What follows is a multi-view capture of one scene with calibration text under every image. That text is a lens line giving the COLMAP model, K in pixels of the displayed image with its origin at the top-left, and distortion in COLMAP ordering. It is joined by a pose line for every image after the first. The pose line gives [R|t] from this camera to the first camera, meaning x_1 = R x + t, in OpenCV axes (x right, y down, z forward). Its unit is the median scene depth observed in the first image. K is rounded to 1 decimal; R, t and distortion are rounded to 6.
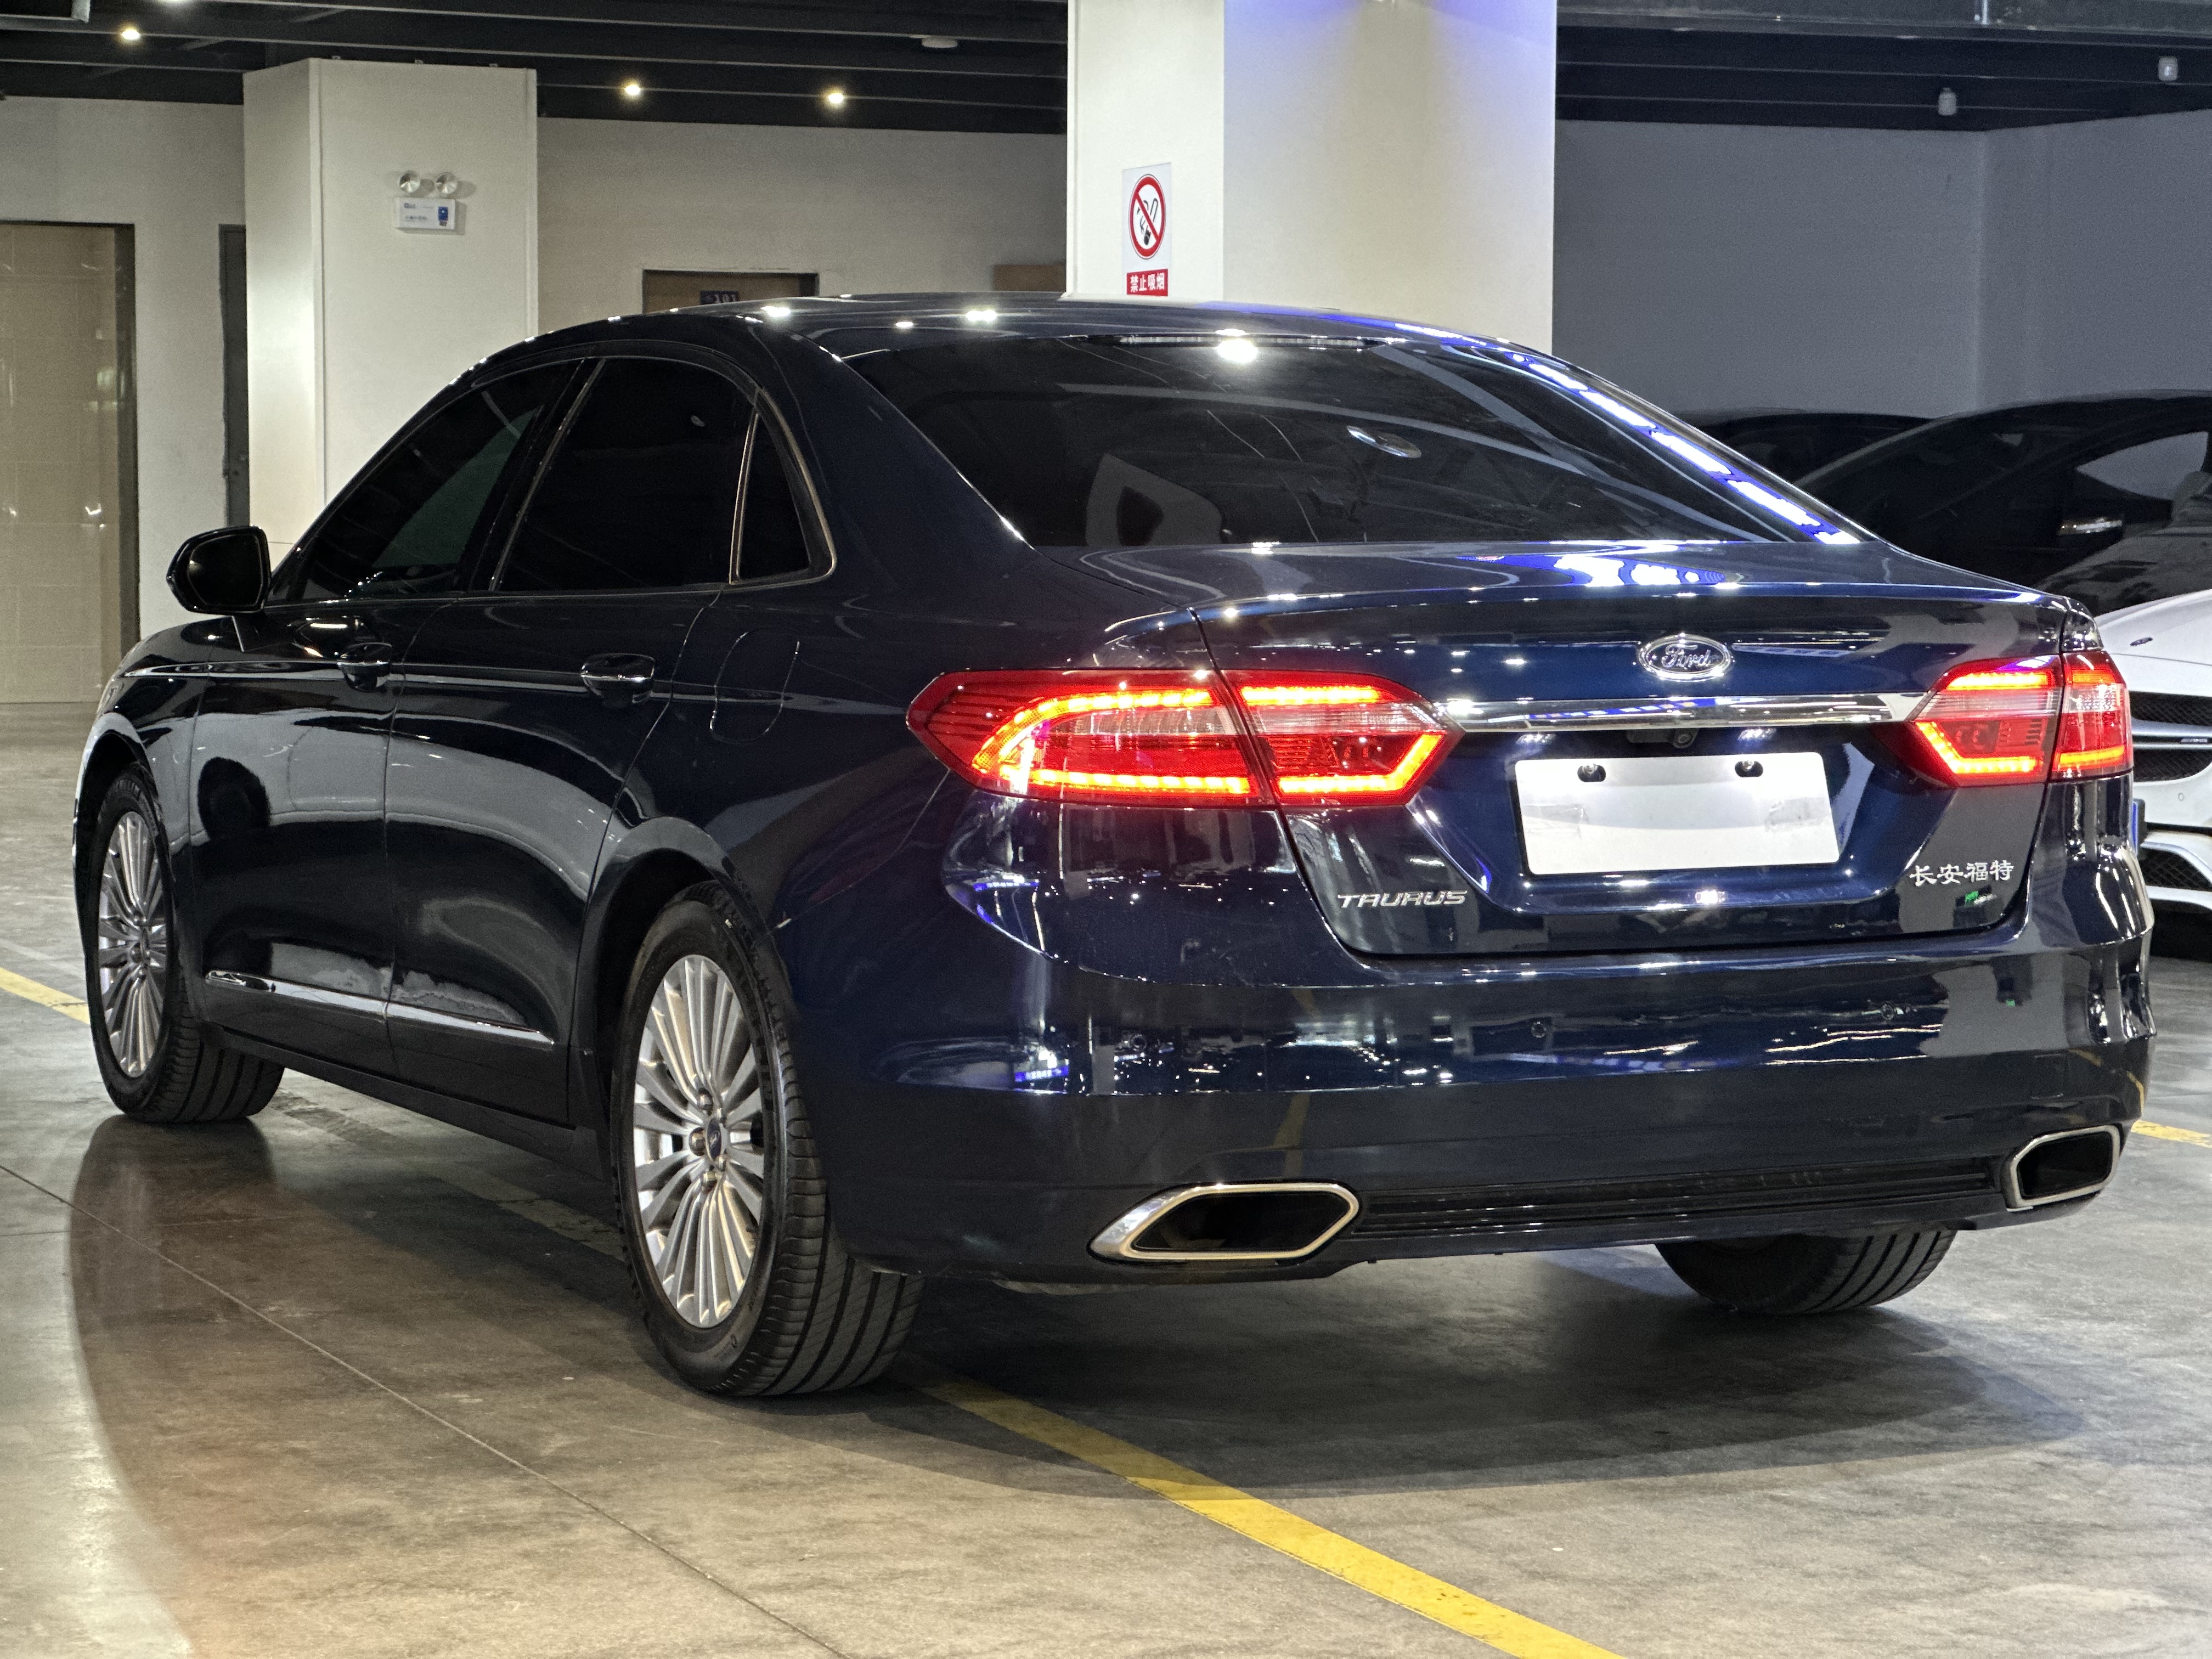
lens RADIAL K [[4782.7, 0, 1116.5], [0, 4782.7, 834.0], [0, 0, 1]] dist [0.231328, 0.000000]
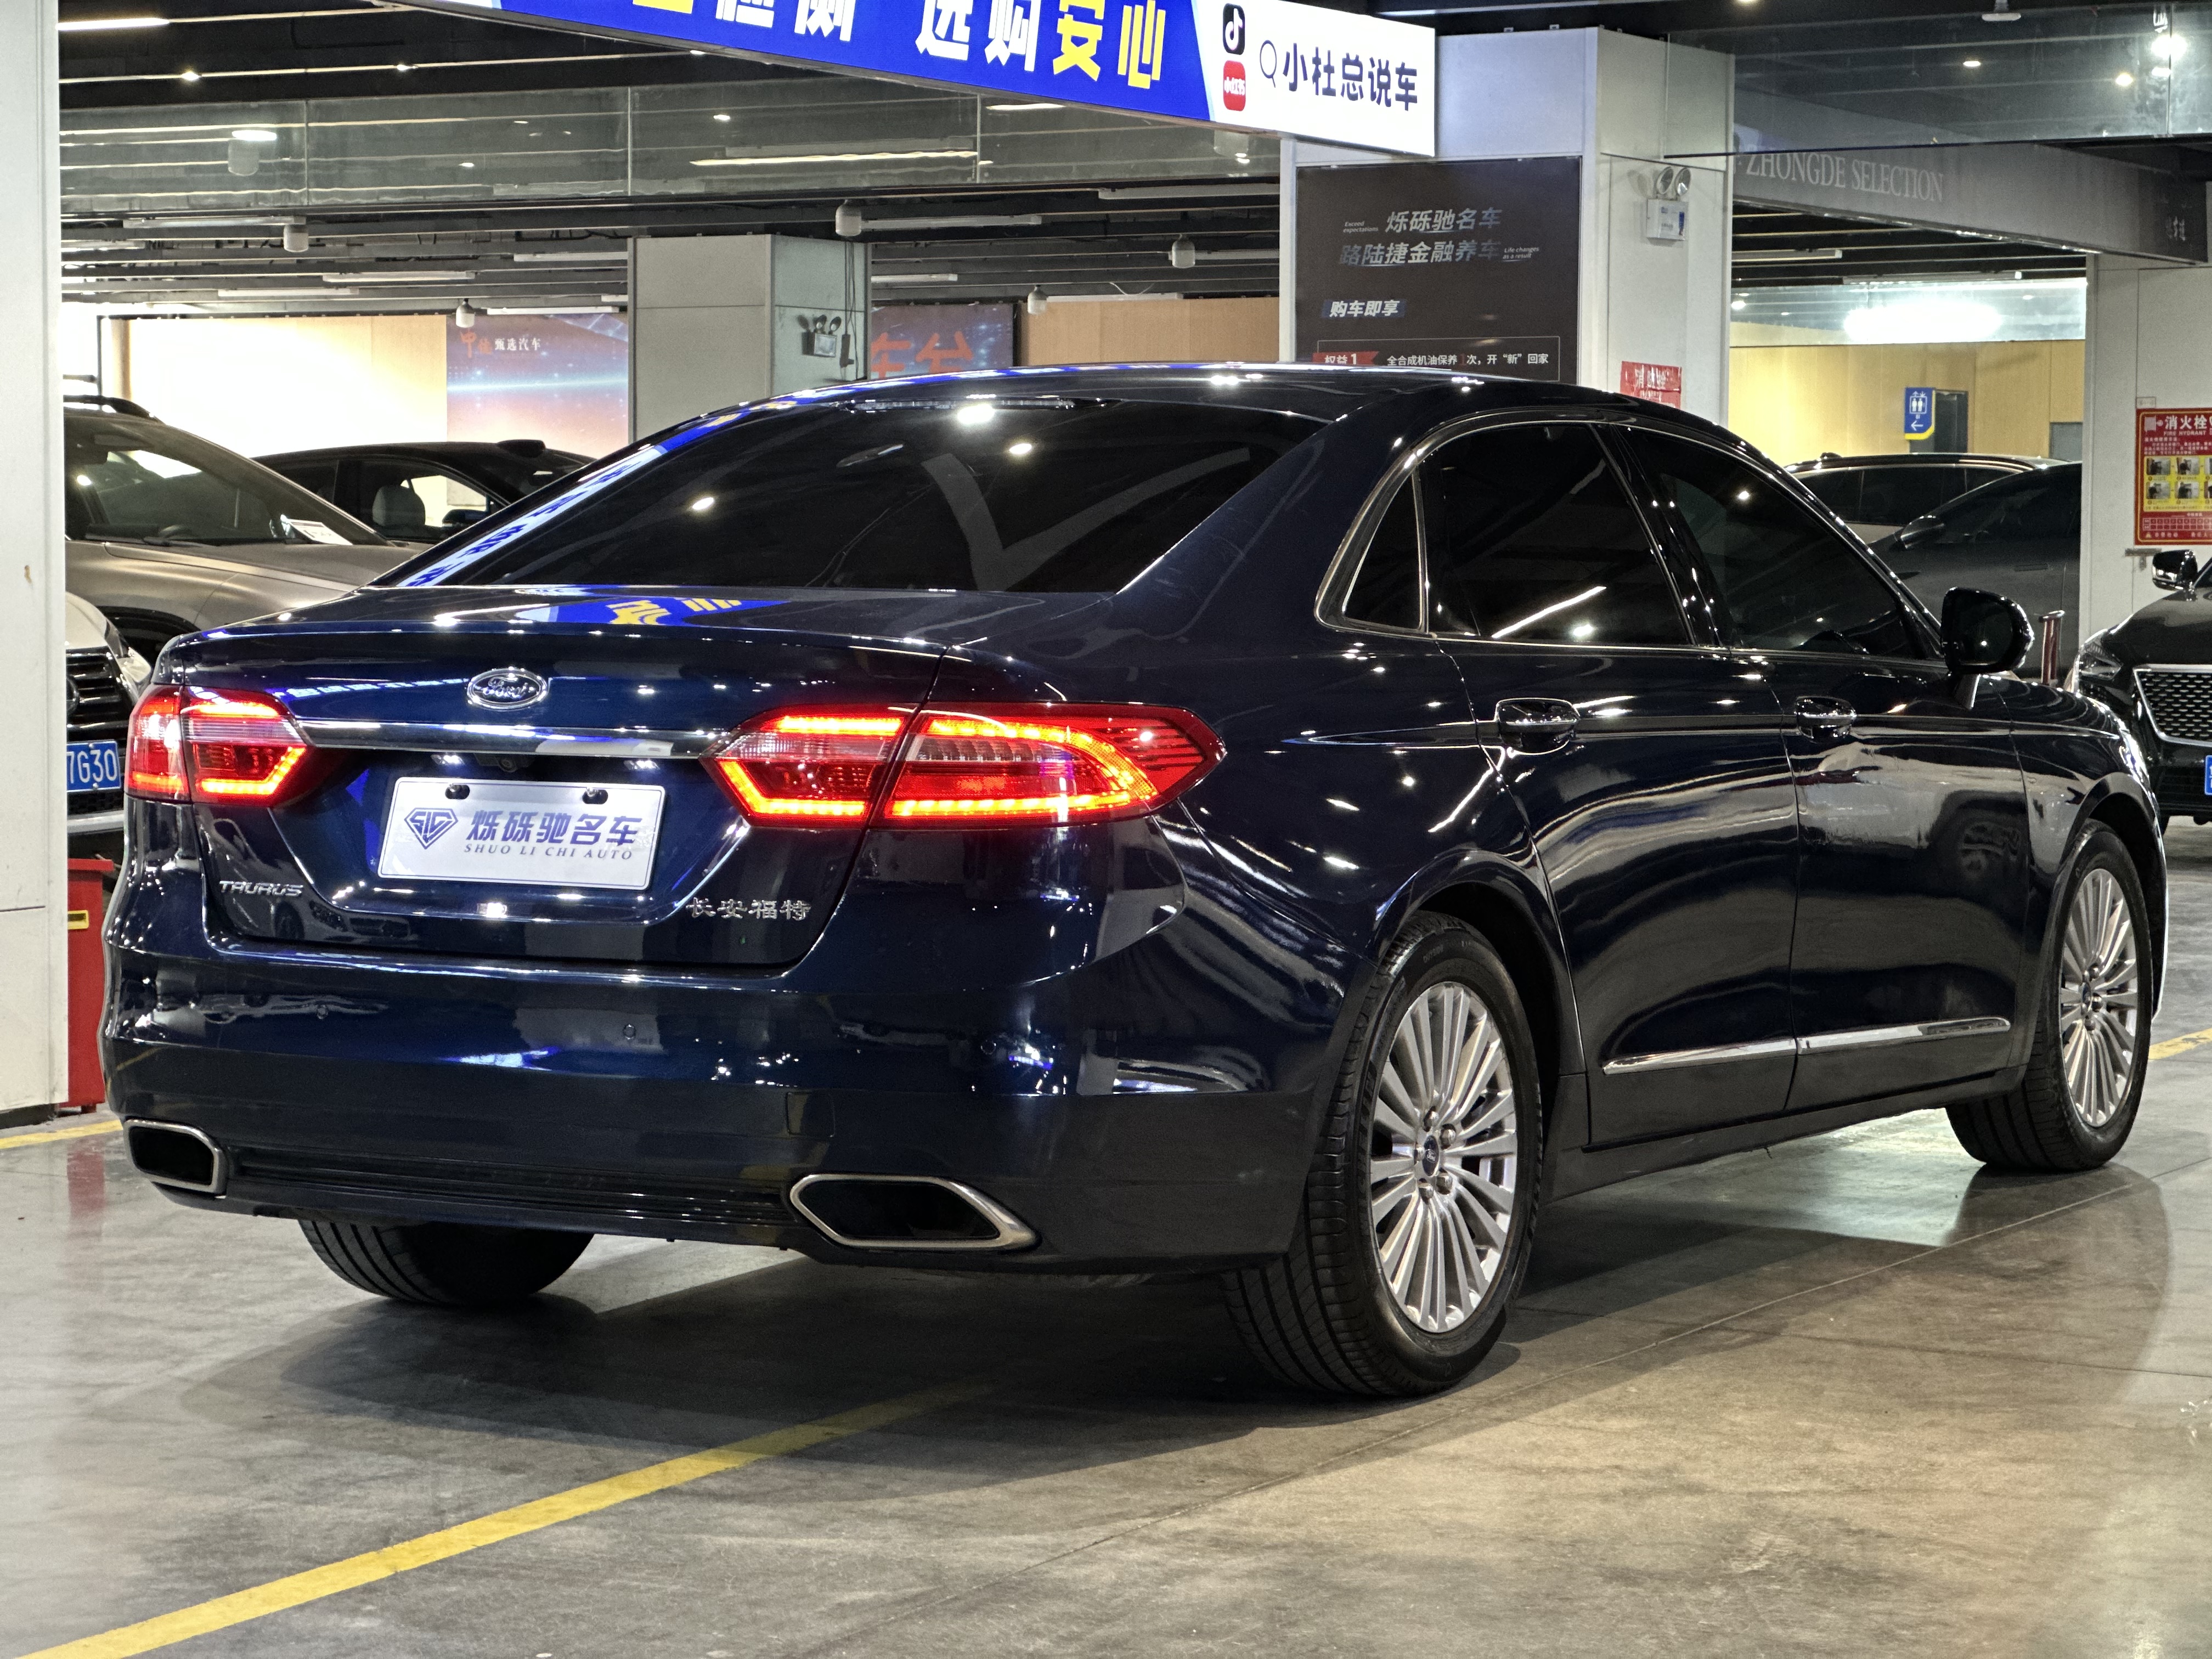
lens RADIAL K [[4782.7, 0, 1112.1], [0, 4782.7, 825.9], [0, 0, 1]] dist [0.231328, 0.000000]
pose [[0.541994, 0.048080, -0.839006, 0.987834], [-0.063745, 0.997838, 0.016003, -0.028432], [0.837961, 0.044809, 0.543887, 0.468534]]
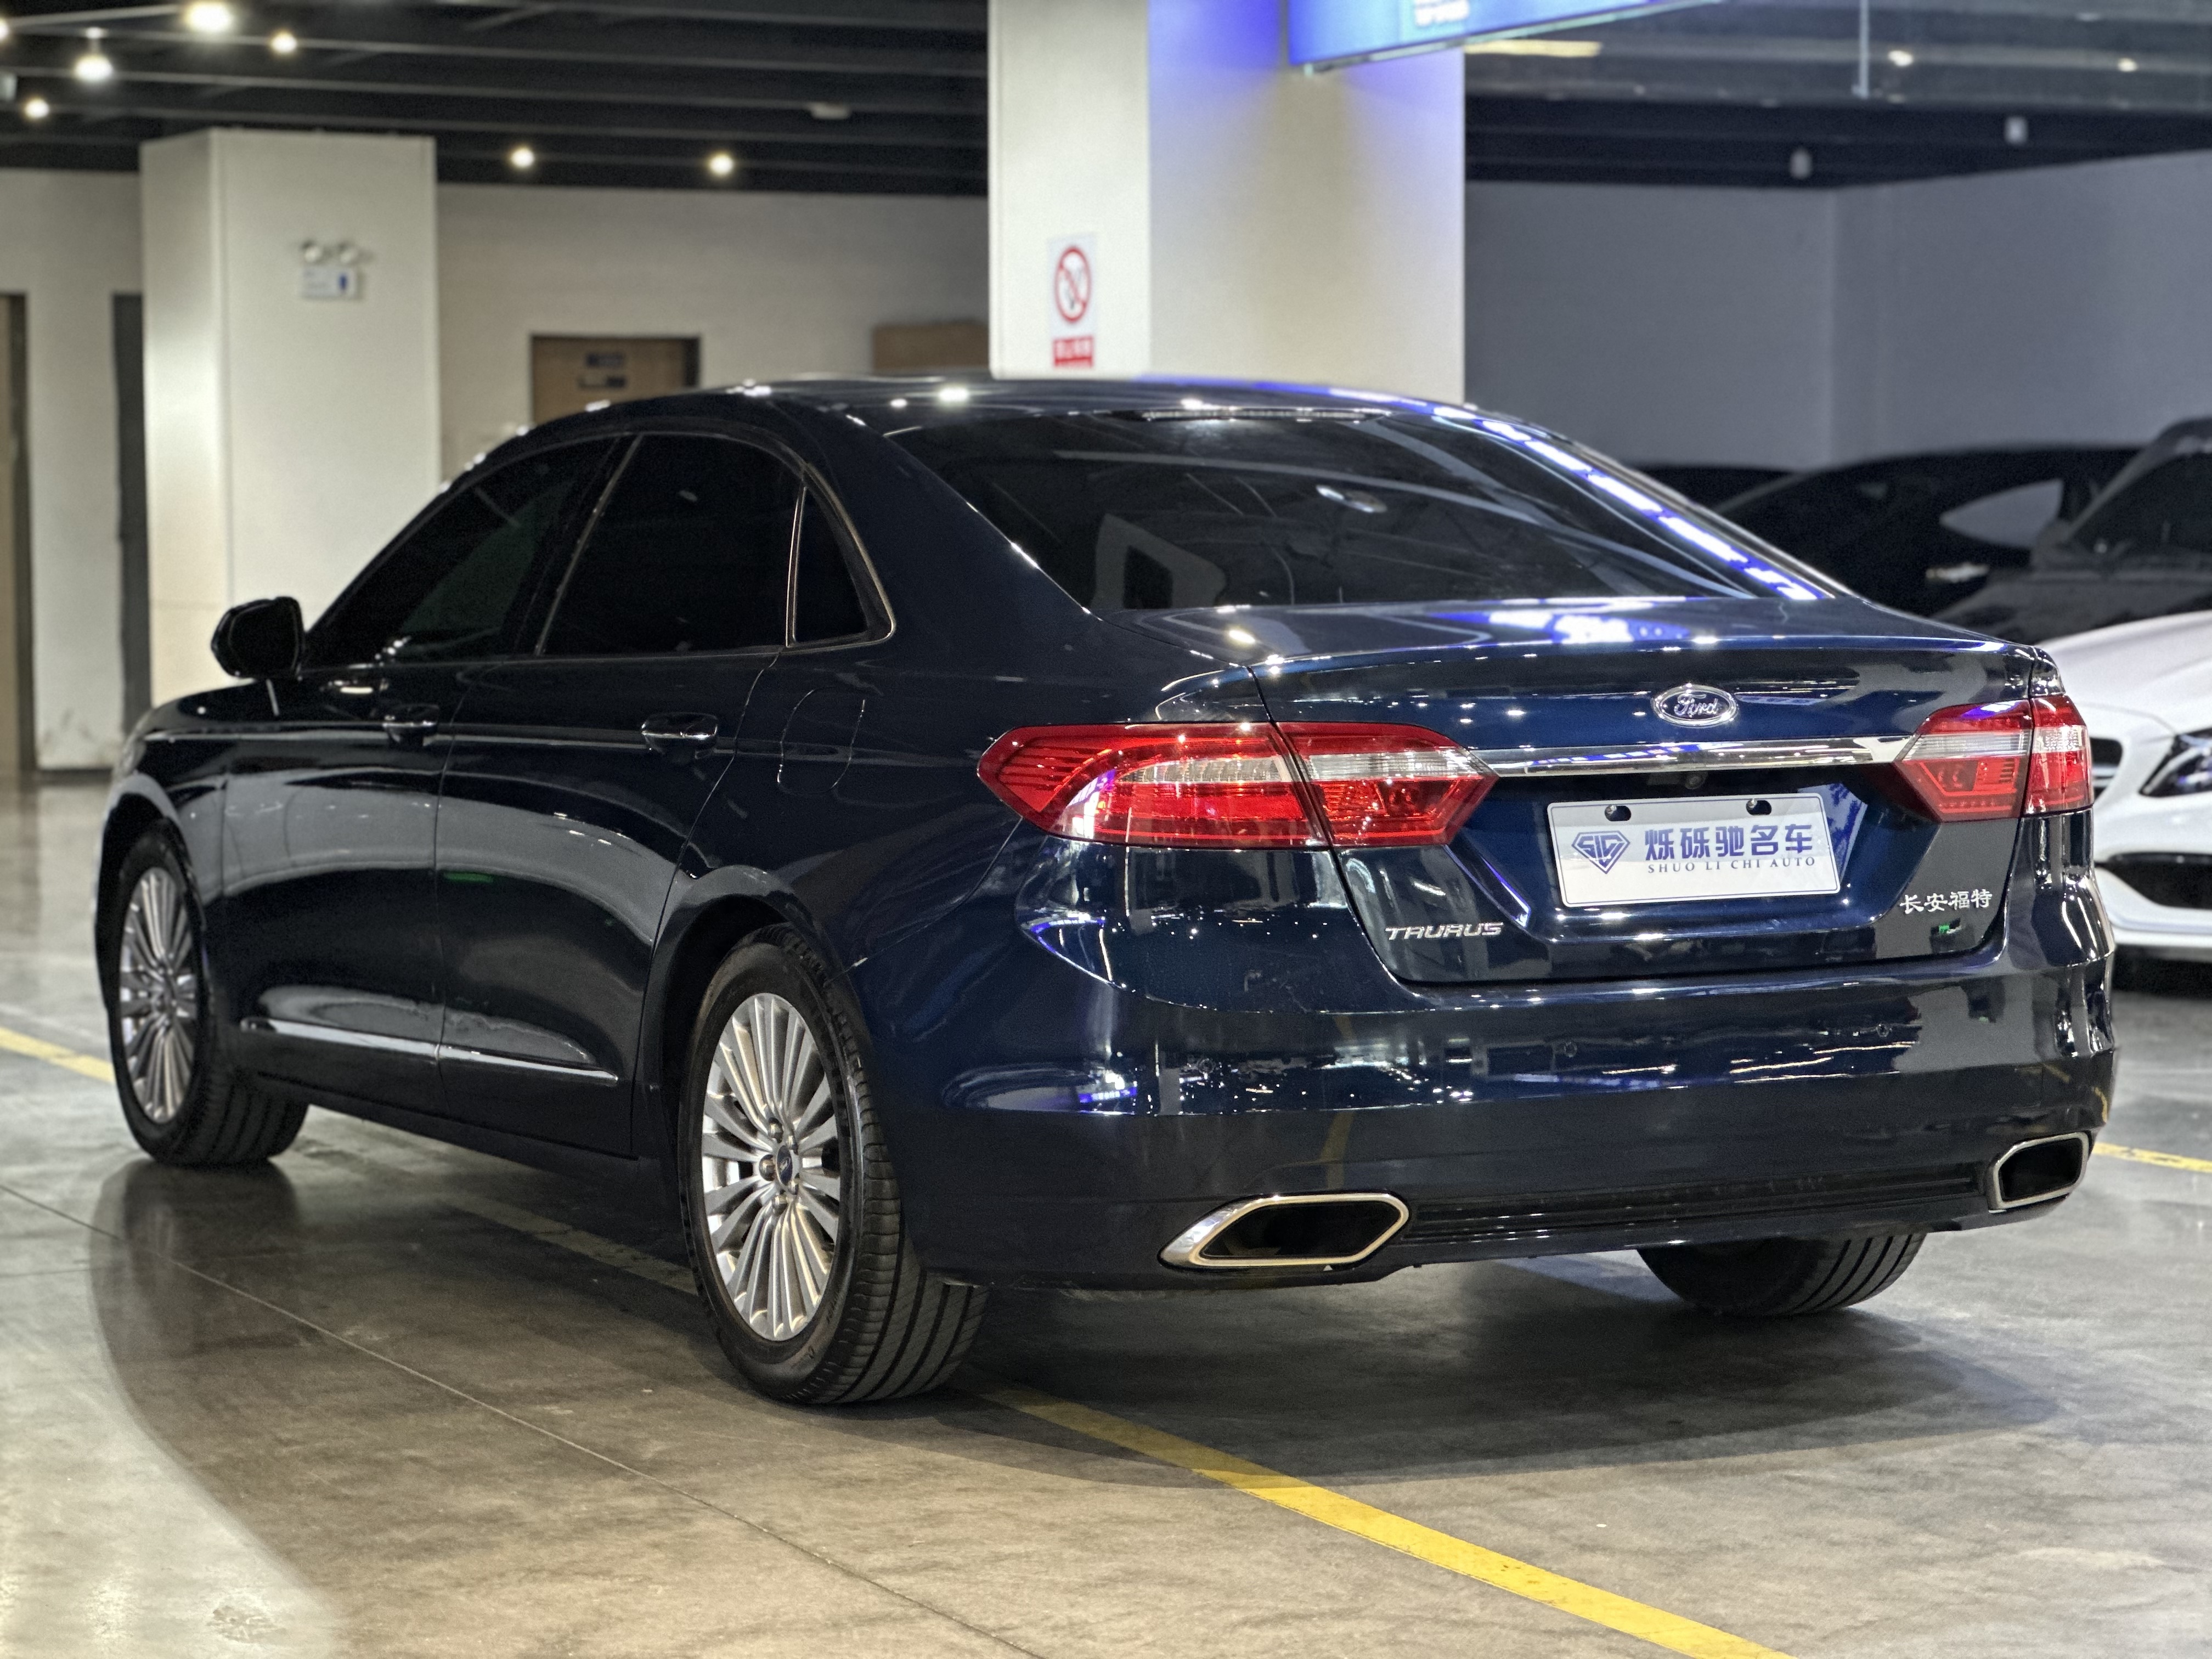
lens RADIAL K [[4782.7, 0, 1113.3], [0, 4782.7, 831.0], [0, 0, 1]] dist [0.231328, 0.000000]
pose [[0.999278, -0.012352, 0.035927, -0.047191], [0.012739, 0.999863, -0.010565, 0.001271], [-0.035791, 0.011015, 0.999299, -0.073288]]
